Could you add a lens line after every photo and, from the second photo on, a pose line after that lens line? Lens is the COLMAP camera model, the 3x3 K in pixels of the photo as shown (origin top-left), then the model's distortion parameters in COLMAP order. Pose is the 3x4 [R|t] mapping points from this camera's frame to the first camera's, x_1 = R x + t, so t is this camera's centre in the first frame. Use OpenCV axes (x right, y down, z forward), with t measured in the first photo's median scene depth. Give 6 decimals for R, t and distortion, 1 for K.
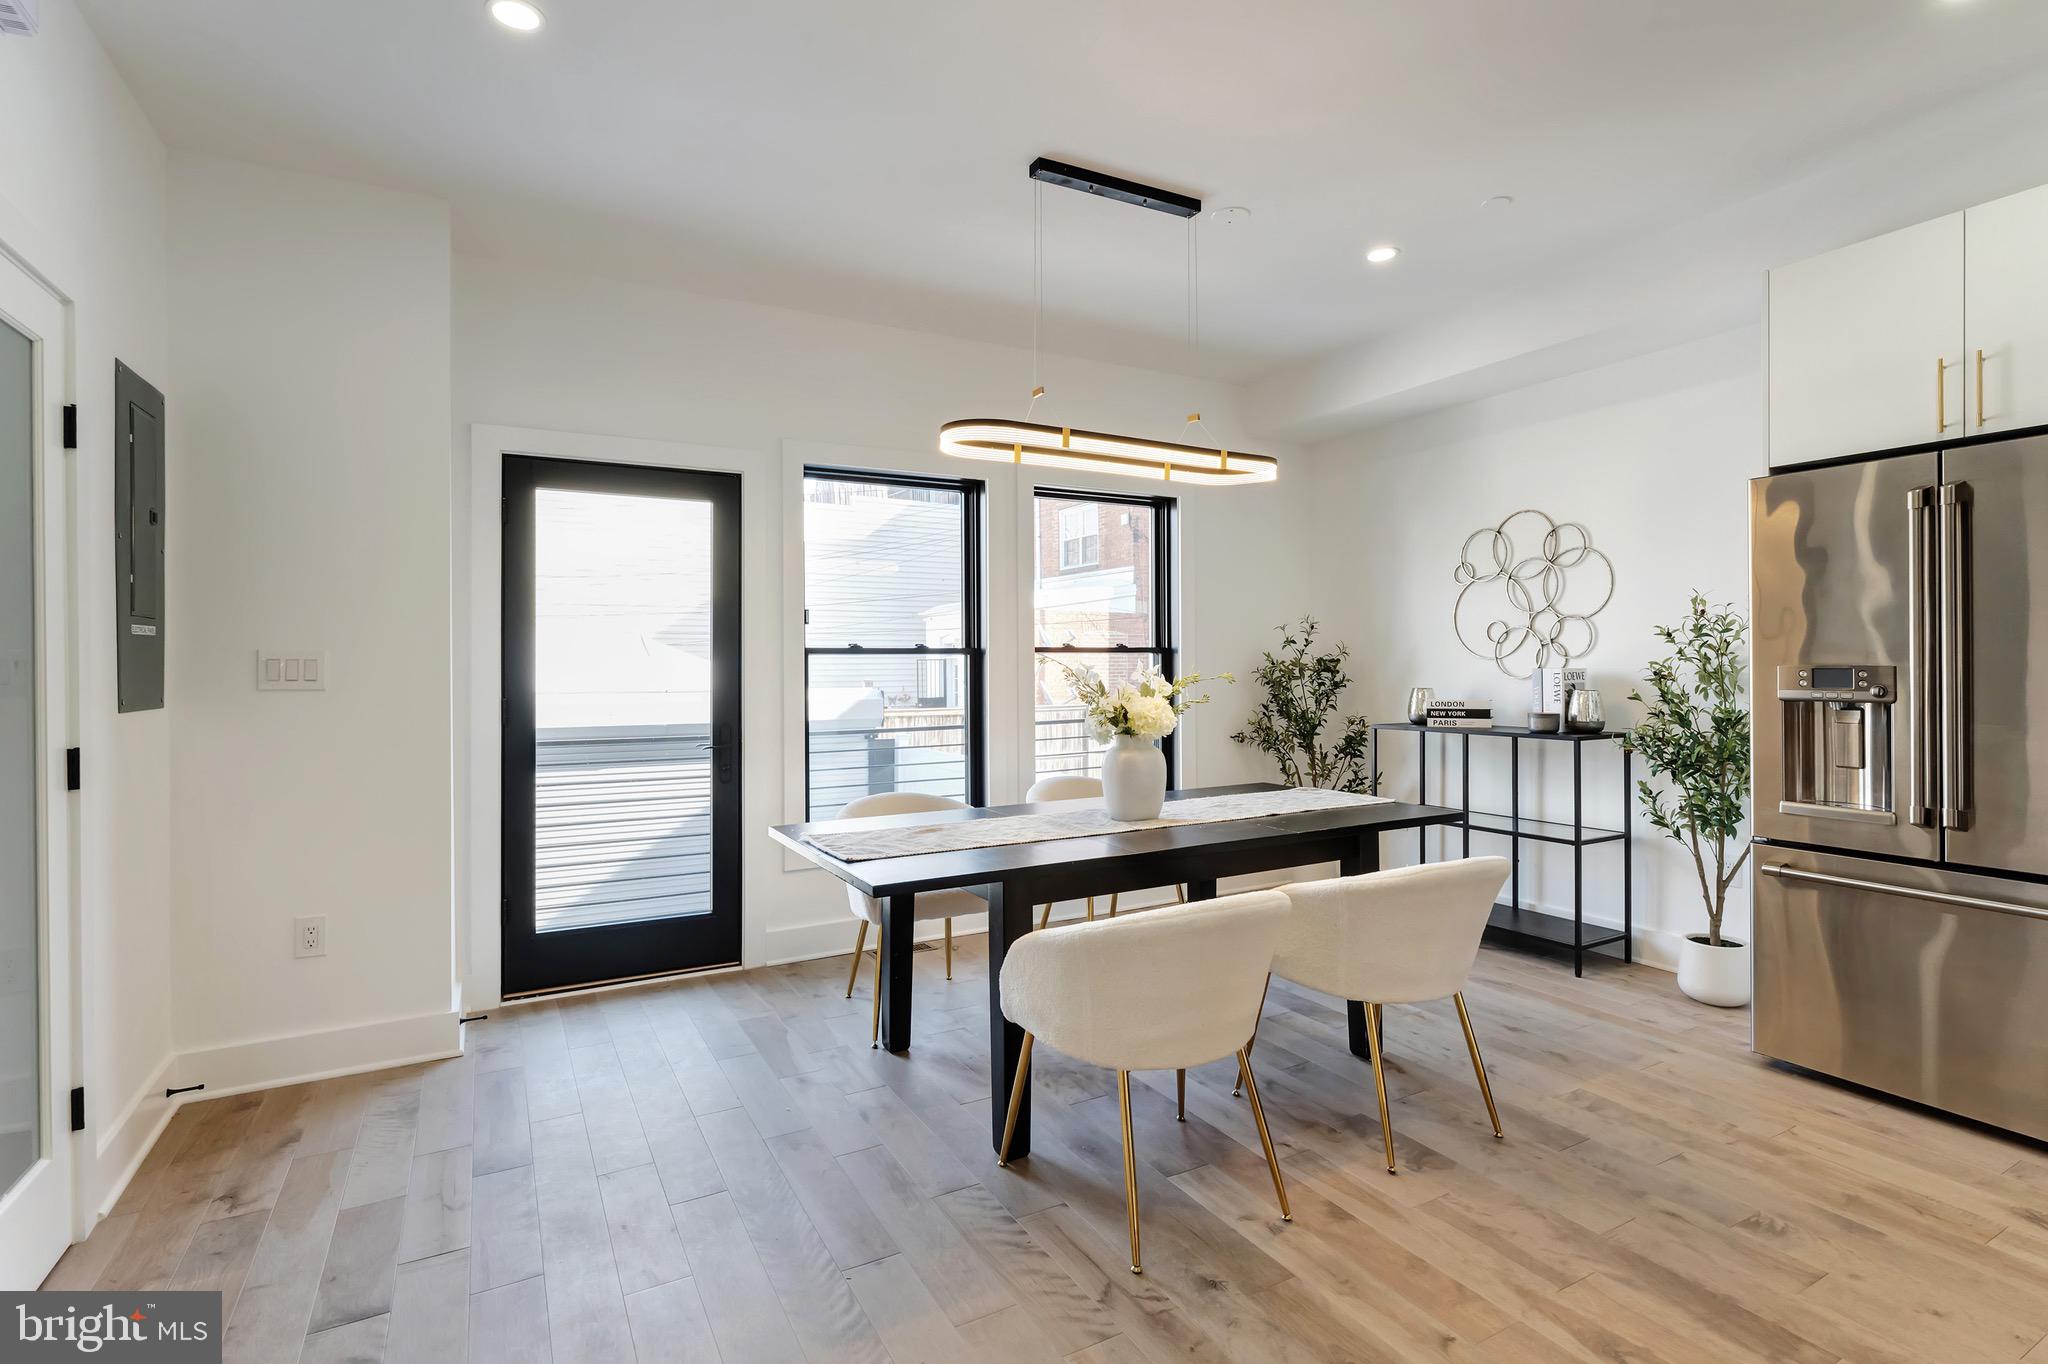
lens RADIAL K [[967.5, 0, 1023.8], [0, 967.5, 664.2], [0, 0, 1]] dist [-0.001068, -0.000326]
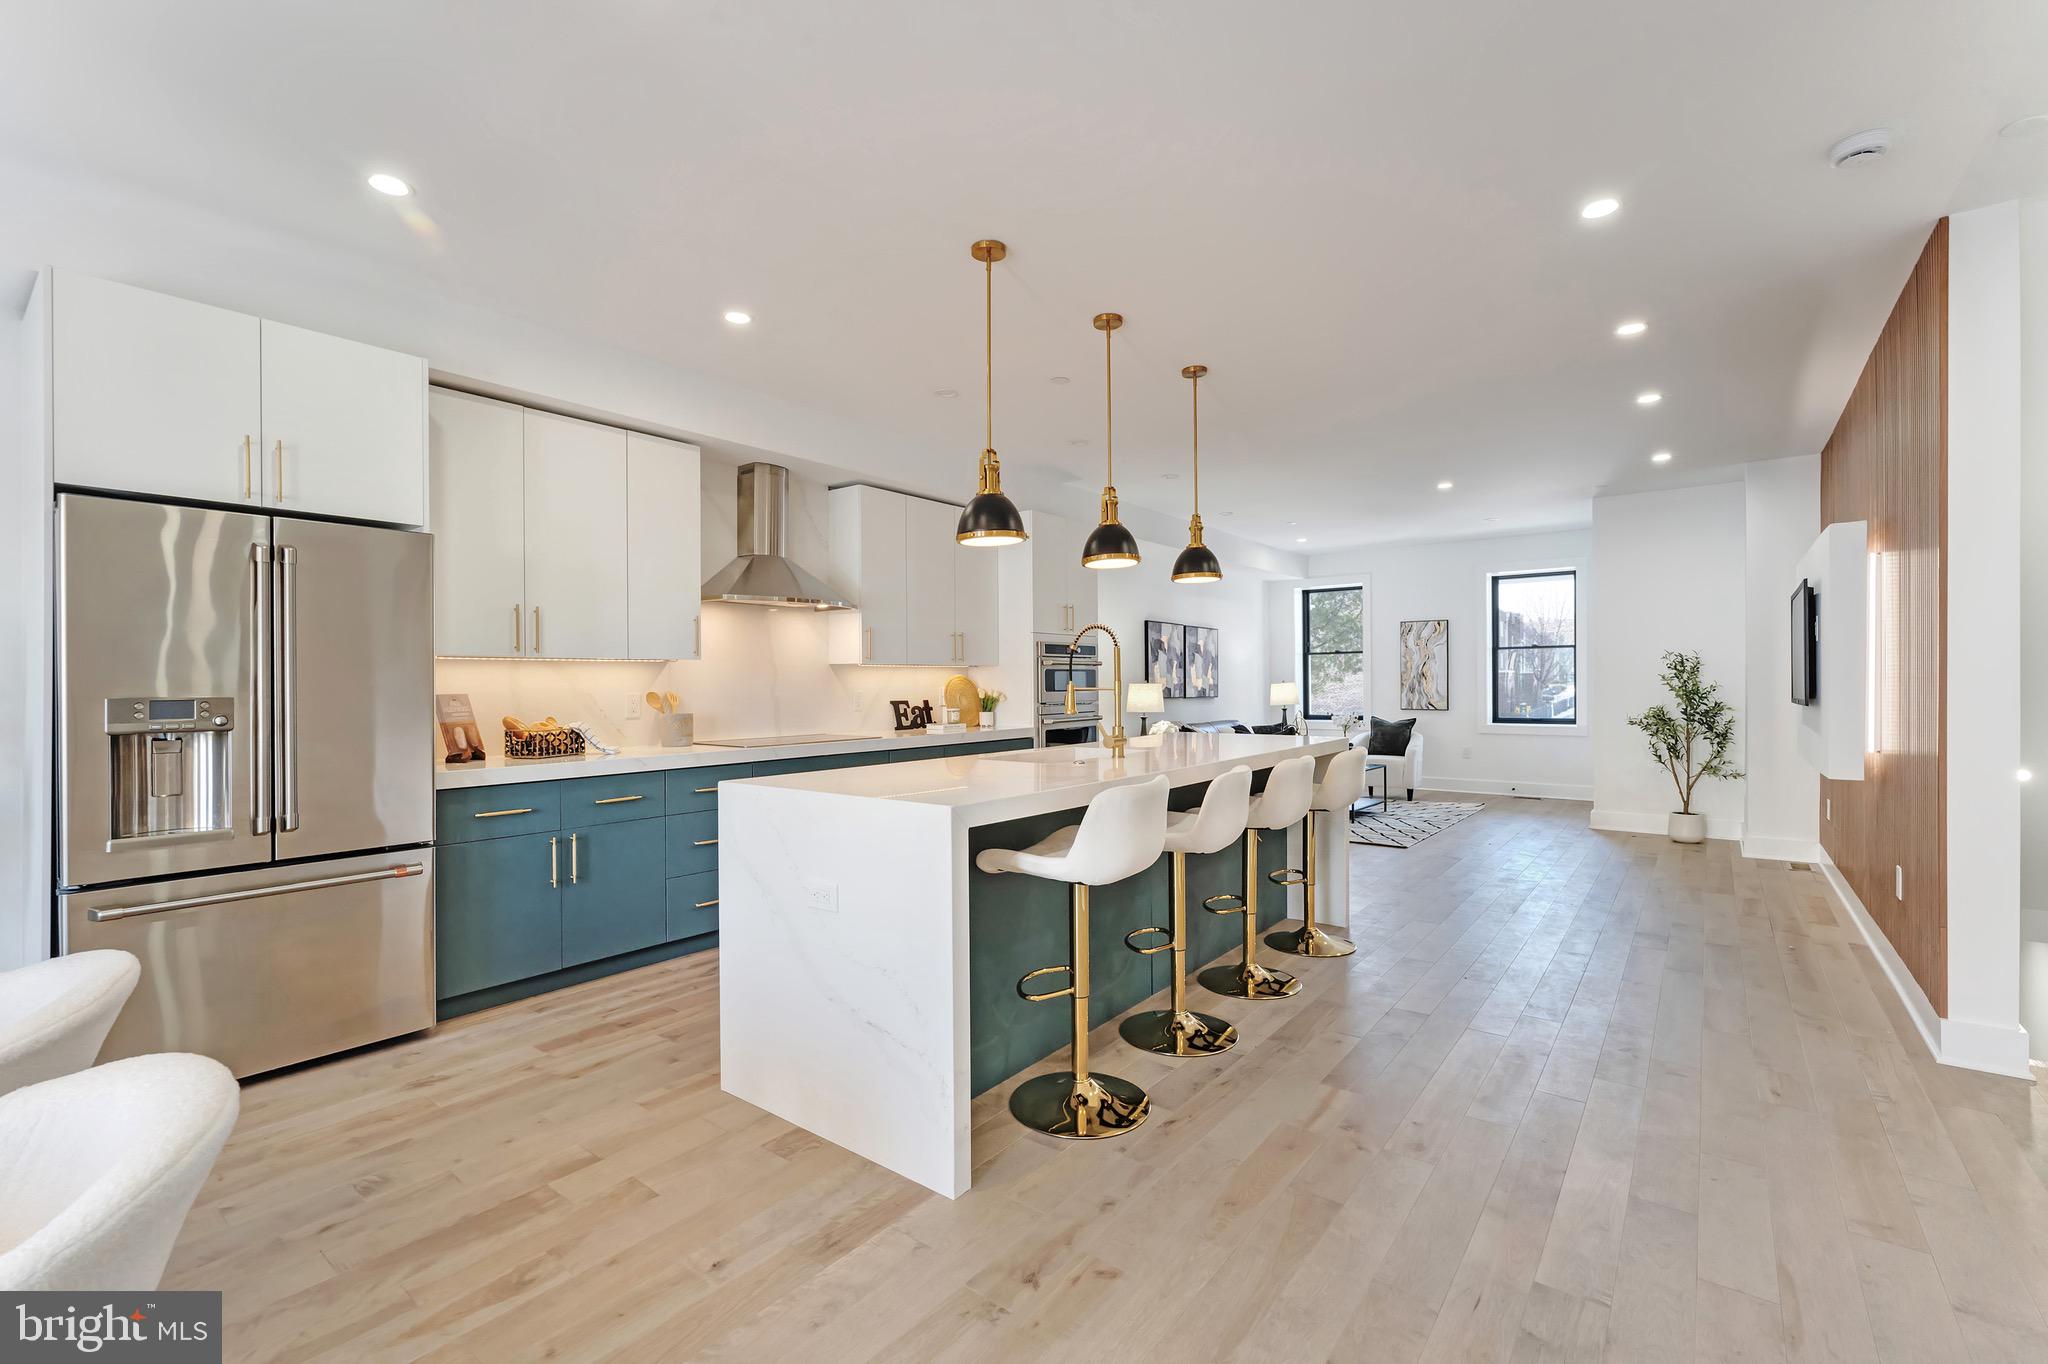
lens RADIAL K [[865.3, 0, 1024.0], [0, 865.3, 682.0], [0, 0, 1]] dist [0.000318, 0.000073]
pose [[-0.384918, 0.008971, 0.922907, -0.374332], [0.009636, 0.999937, -0.005701, -0.001540], [-0.922900, 0.006699, -0.384981, 0.524809]]
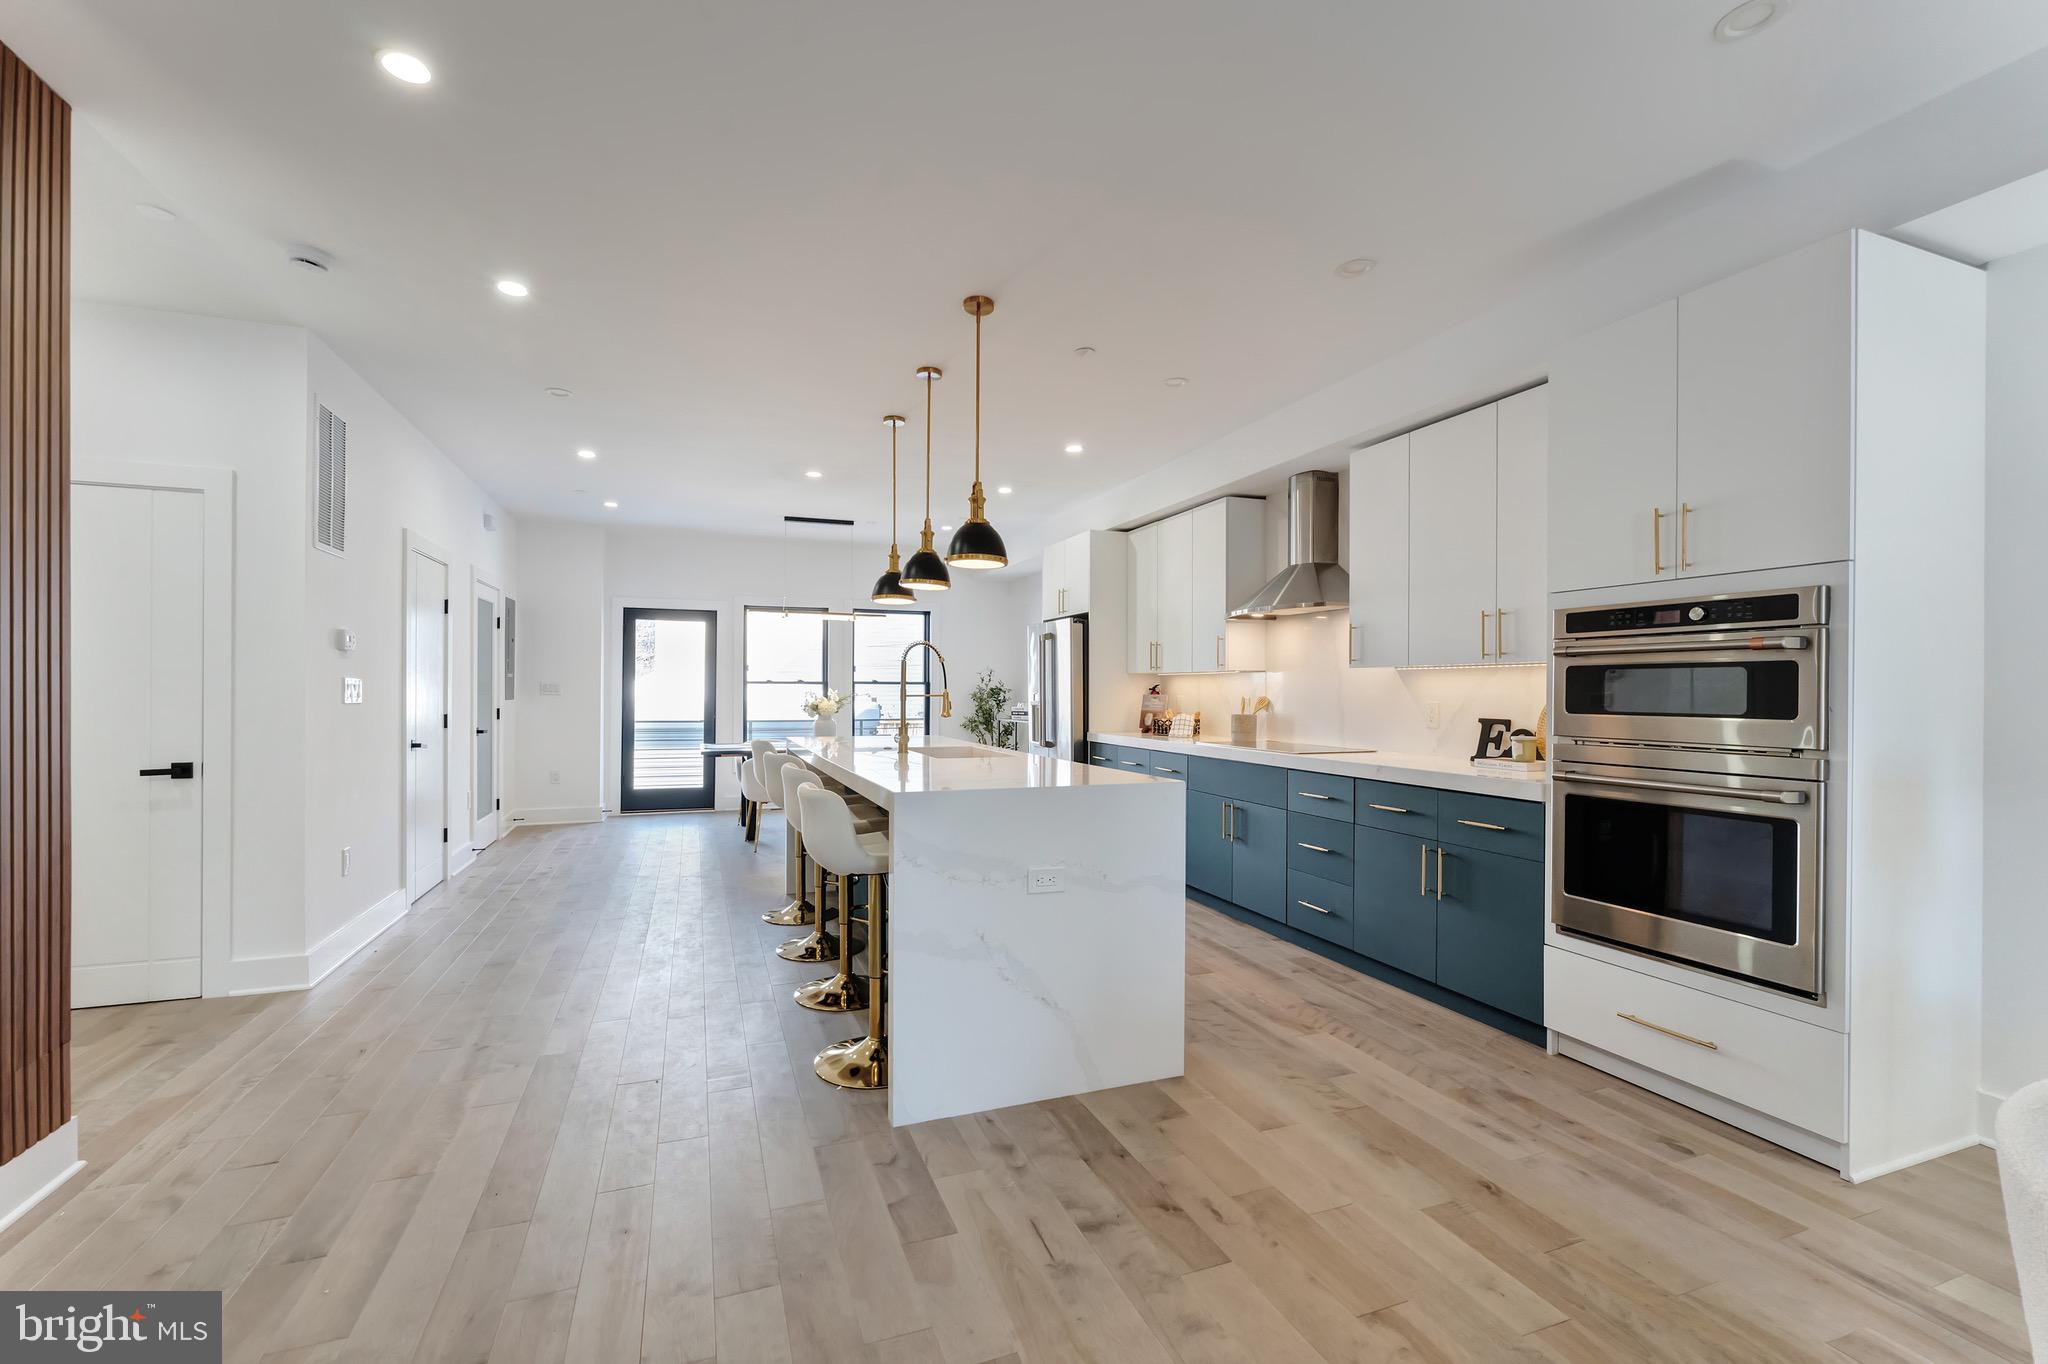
lens RADIAL K [[883.8, 0, 1024.0], [0, 883.8, 682.0], [0, 0, 1]] dist [0.000069, 0.000017]
pose [[0.988517, 0.009930, -0.150782, 1.206157], [-0.011051, 0.999917, -0.006596, -0.012405], [0.150704, 0.008186, 0.988545, -1.620731]]
